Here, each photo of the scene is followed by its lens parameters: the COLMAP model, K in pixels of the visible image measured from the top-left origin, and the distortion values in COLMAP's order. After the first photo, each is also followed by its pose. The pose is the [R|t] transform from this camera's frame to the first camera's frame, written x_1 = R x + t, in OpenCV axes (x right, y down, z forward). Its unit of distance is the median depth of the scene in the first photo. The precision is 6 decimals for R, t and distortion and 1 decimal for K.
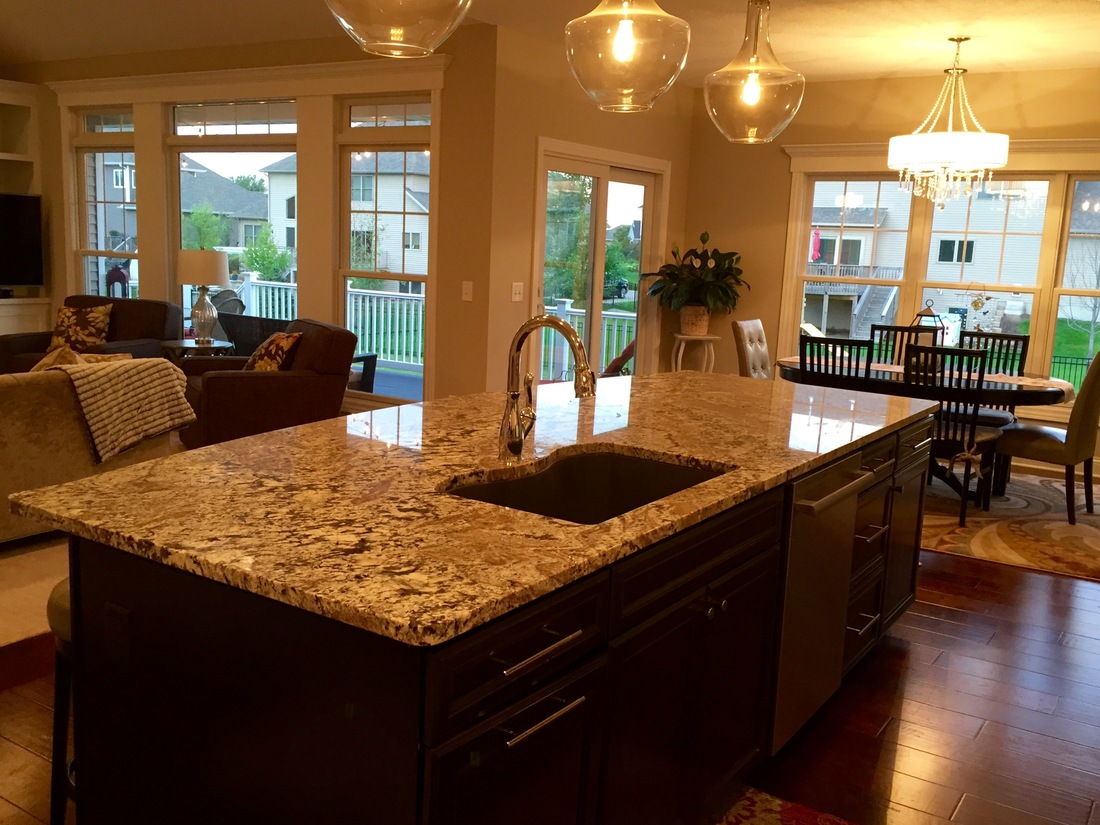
lens RADIAL K [[1030.6, 0, 547.6], [0, 1030.6, 416.1], [0, 0, 1]] dist [0.046898, 0.000000]
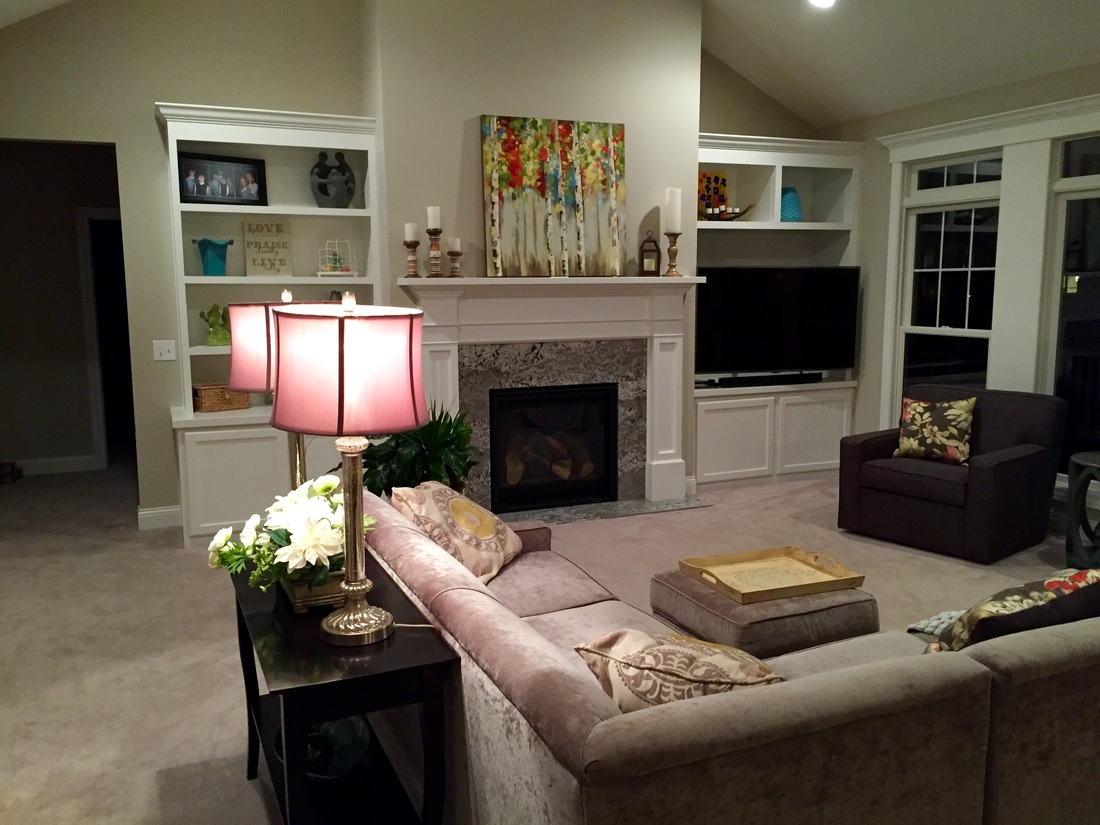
lens RADIAL K [[928.1, 0, 546.8], [0, 928.1, 405.6], [0, 0, 1]] dist [0.067395, -0.061071]
pose [[0.841155, 0.028778, -0.540027, -0.397976], [-0.058199, 0.997601, -0.037489, -0.072919], [0.537653, 0.062963, 0.840812, 0.298142]]
